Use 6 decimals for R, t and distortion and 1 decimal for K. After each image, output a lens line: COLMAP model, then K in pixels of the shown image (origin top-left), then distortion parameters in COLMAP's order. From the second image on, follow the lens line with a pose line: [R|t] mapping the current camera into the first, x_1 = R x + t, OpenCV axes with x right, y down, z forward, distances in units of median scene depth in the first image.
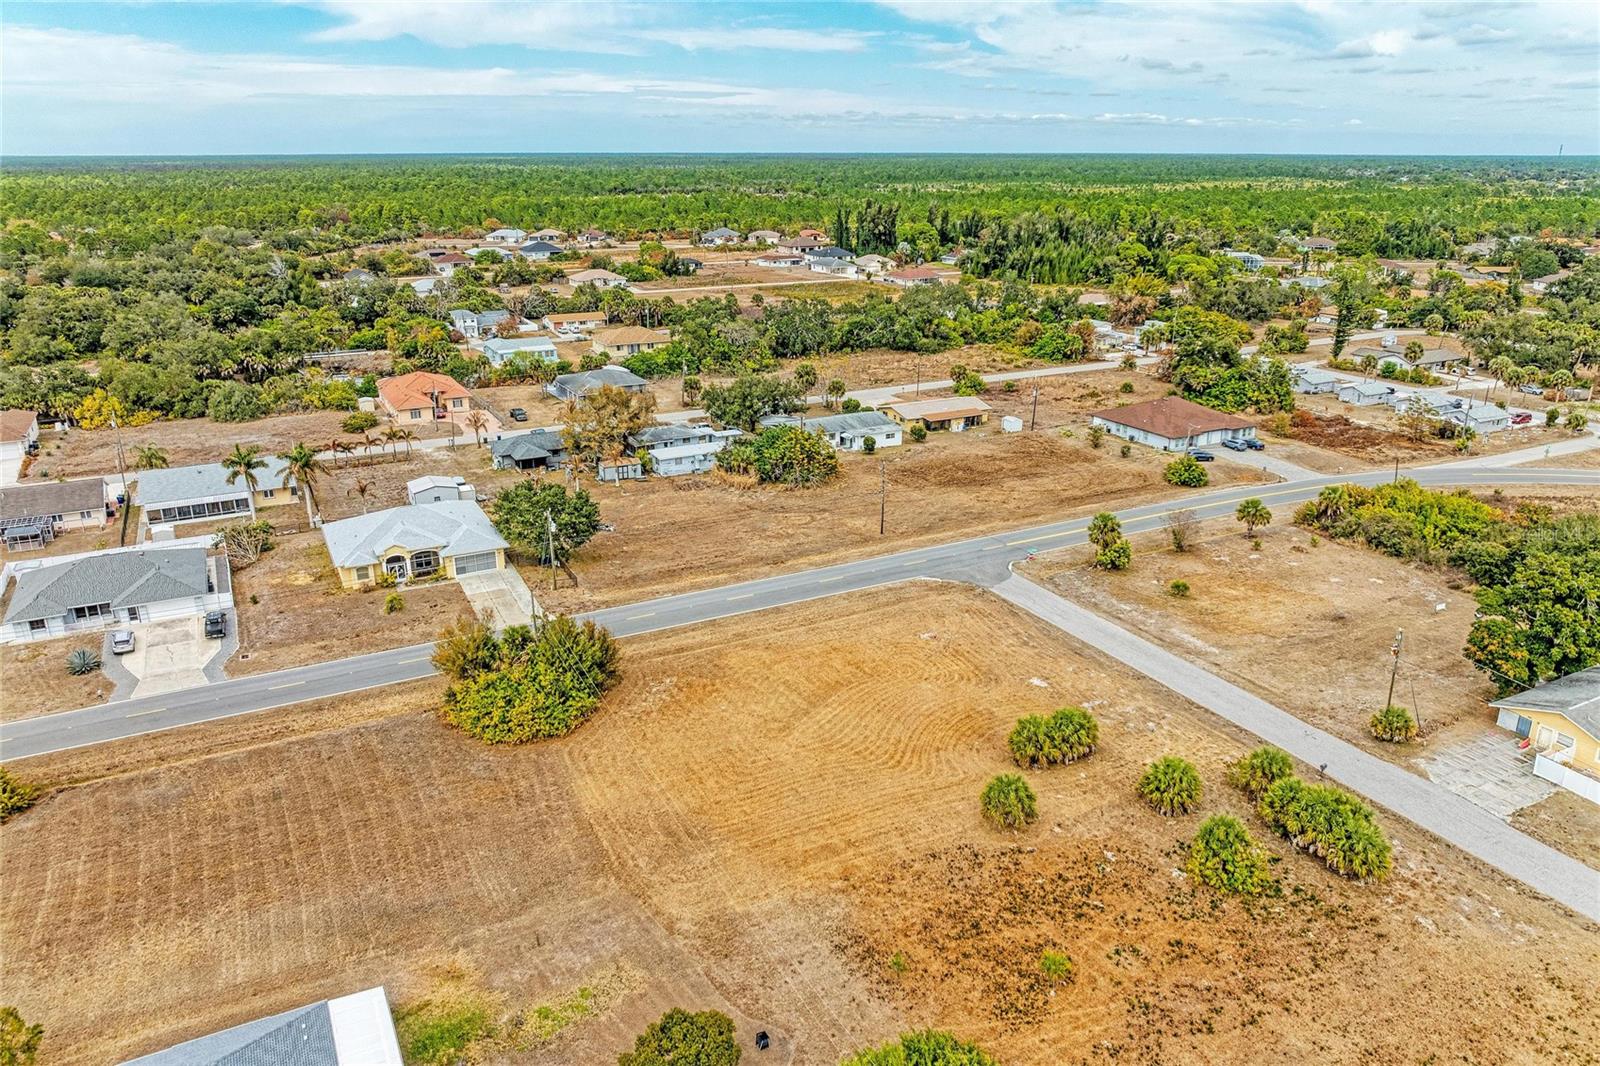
lens RADIAL K [[1120.1, 0, 812.2], [0, 1120.1, 535.0], [0, 0, 1]] dist [-0.023783, 0.009176]
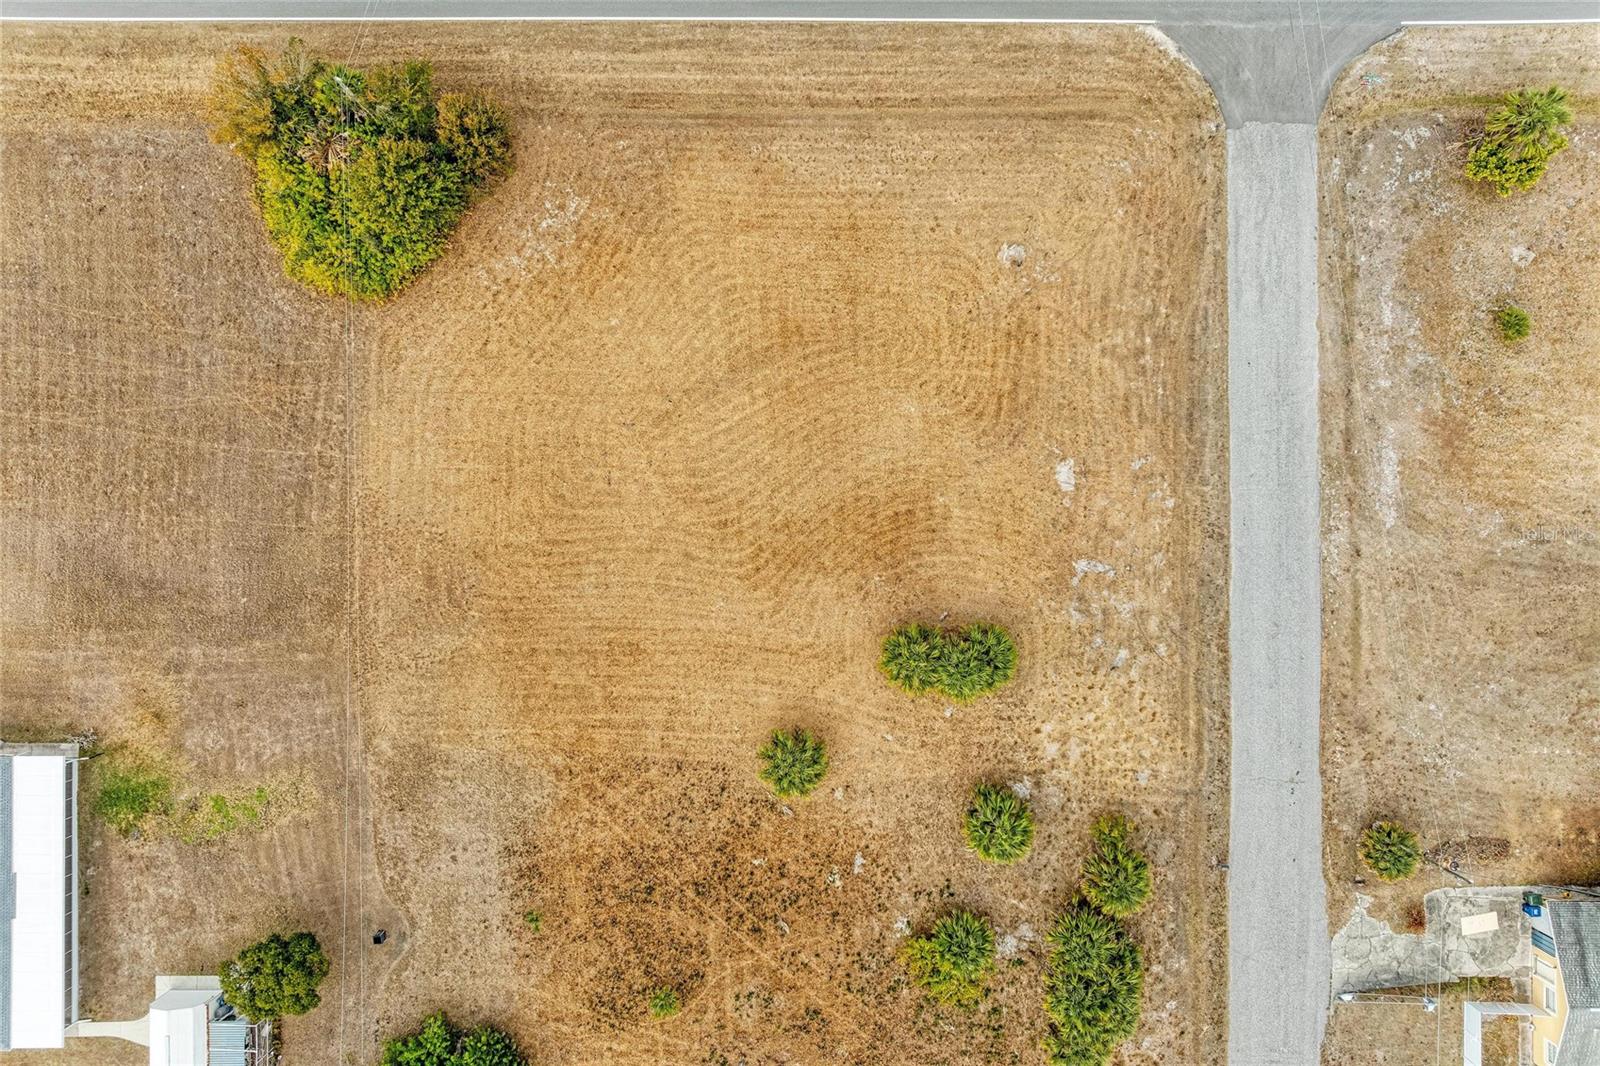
lens RADIAL K [[1120.1, 0, 804.7], [0, 1120.1, 546.7], [0, 0, 1]] dist [-0.023783, 0.009176]
pose [[0.883004, 0.469299, -0.007848, 0.061432], [-0.149004, 0.296135, 0.943452, -0.304012], [0.445086, -0.831903, 0.331416, 0.455626]]
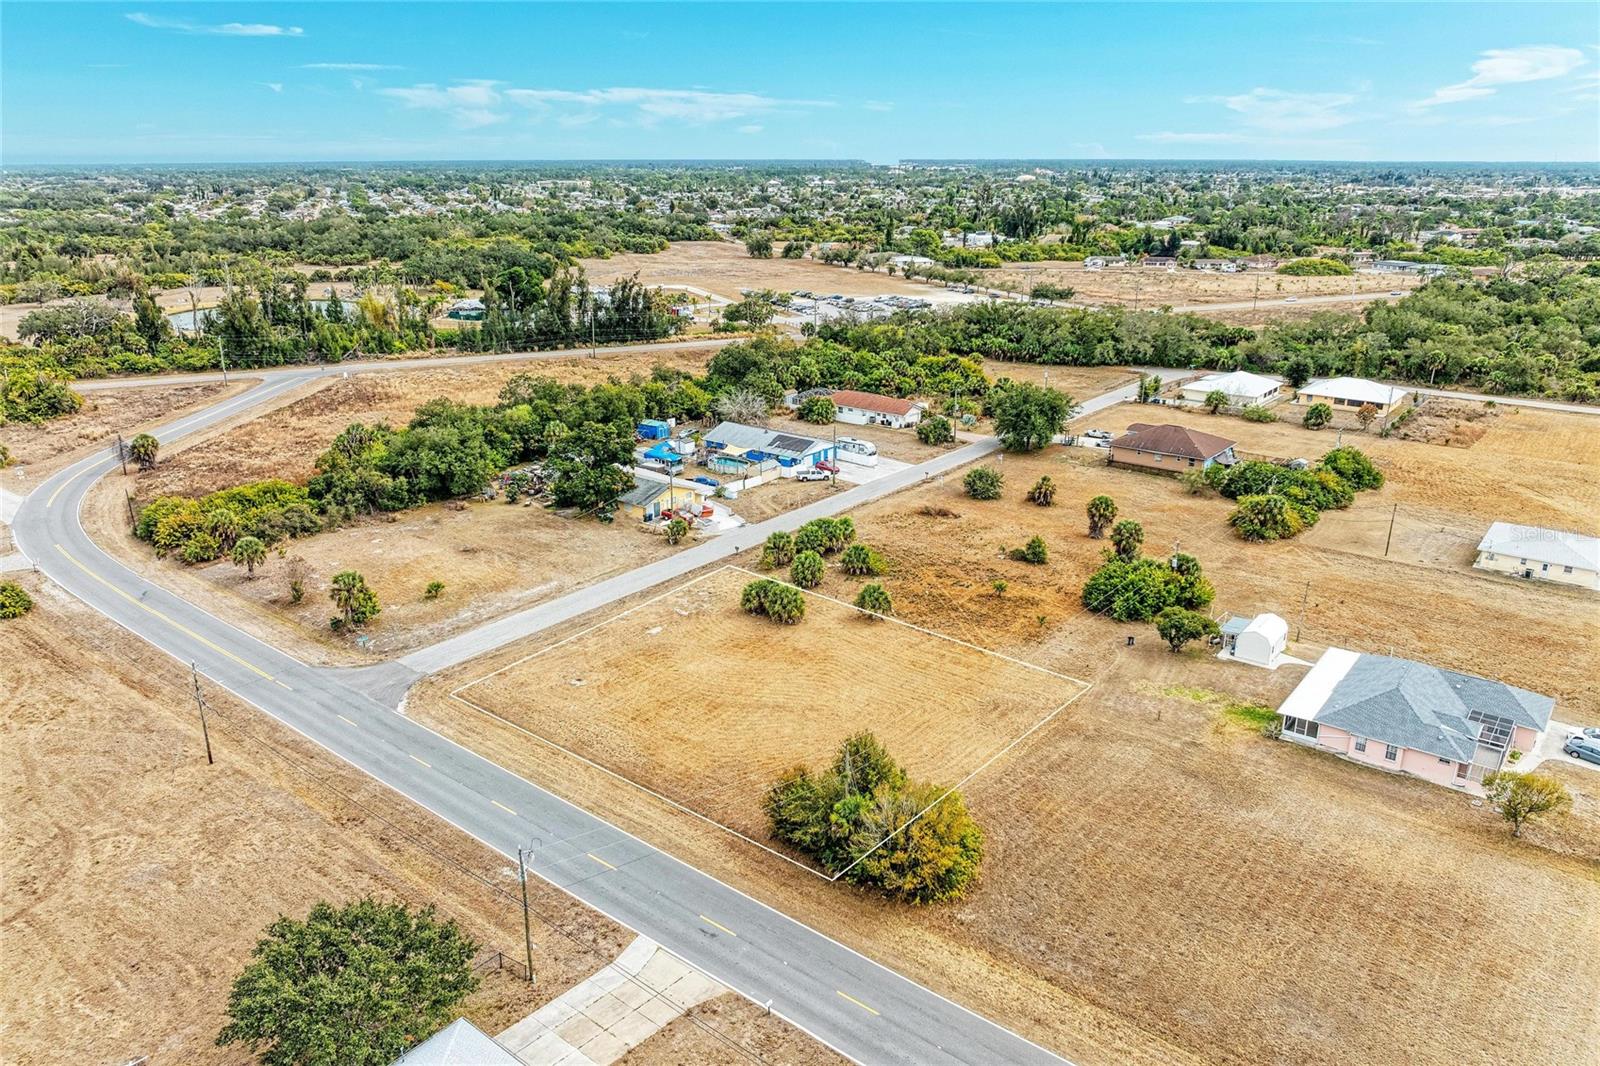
lens RADIAL K [[1120.1, 0, 802.0], [0, 1120.1, 516.6], [0, 0, 1]] dist [-0.023783, 0.009176]
pose [[-0.396805, -0.279017, 0.874469, -0.565230], [0.303015, 0.859456, 0.411725, -0.270271], [-0.866446, 0.428351, -0.256490, 0.748235]]
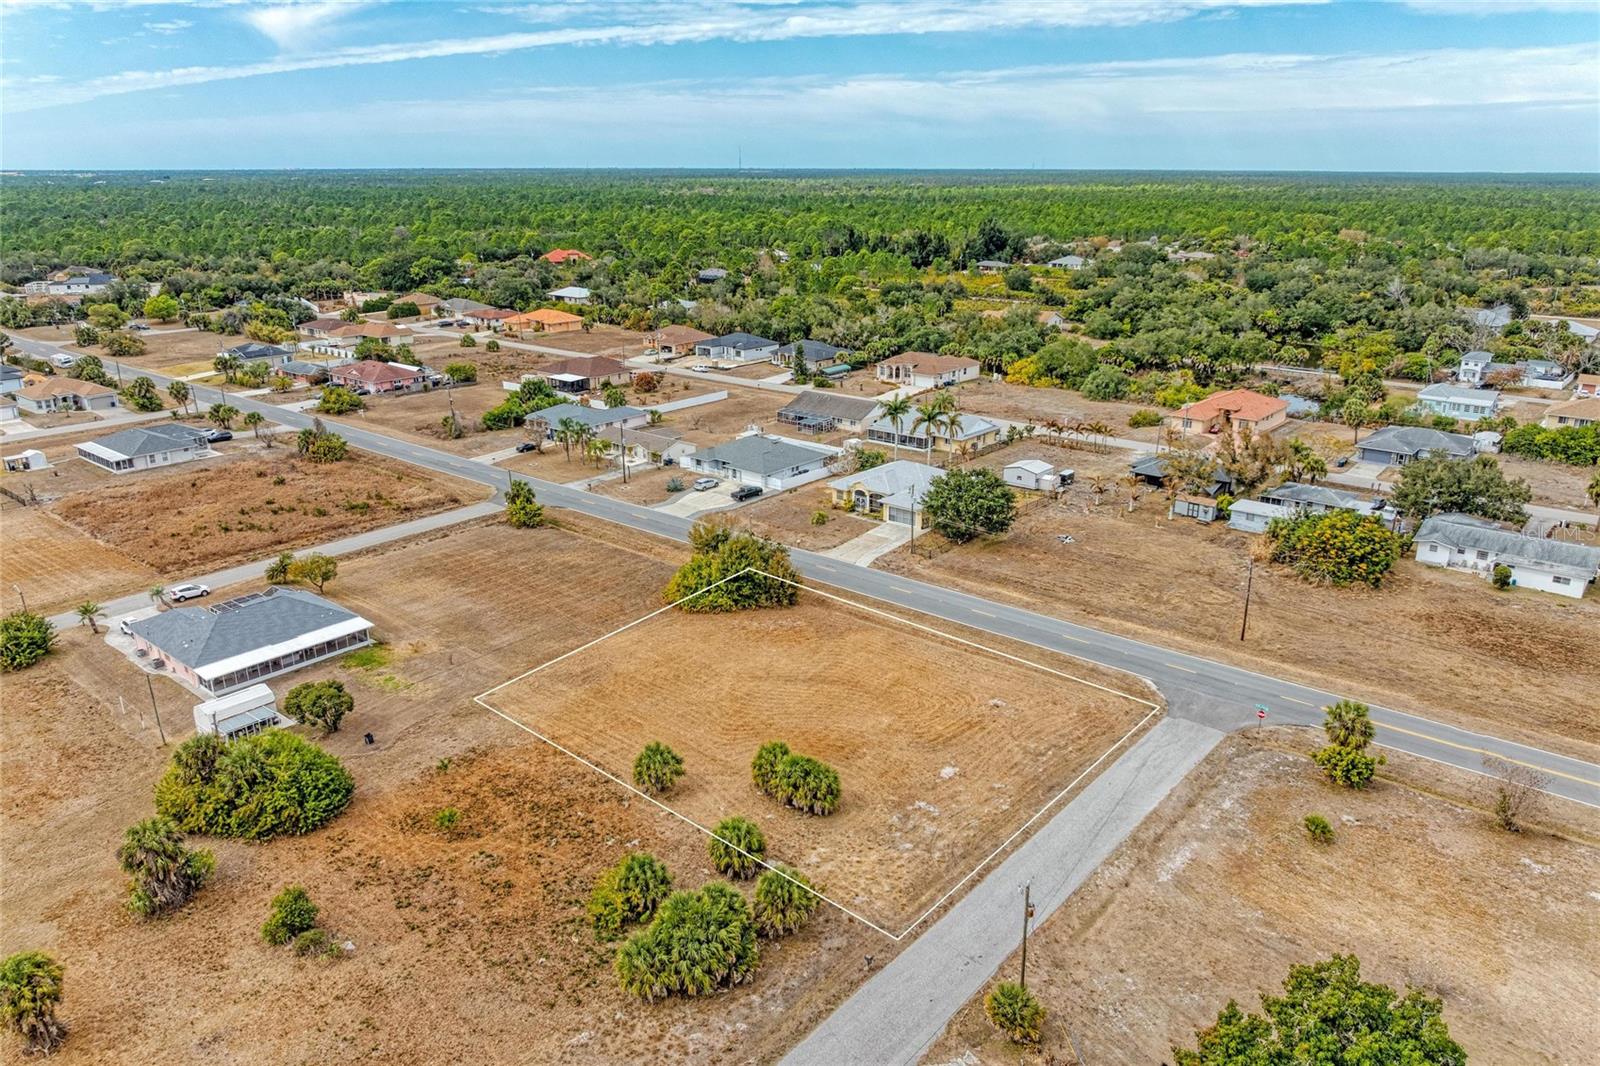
lens RADIAL K [[1120.1, 0, 809.5], [0, 1120.1, 528.2], [0, 0, 1]] dist [-0.023783, 0.009176]
pose [[0.381962, 0.285454, -0.878989, 0.599911], [-0.302552, 0.937315, 0.172922, -0.116497], [0.873251, 0.199890, 0.444383, 0.311183]]
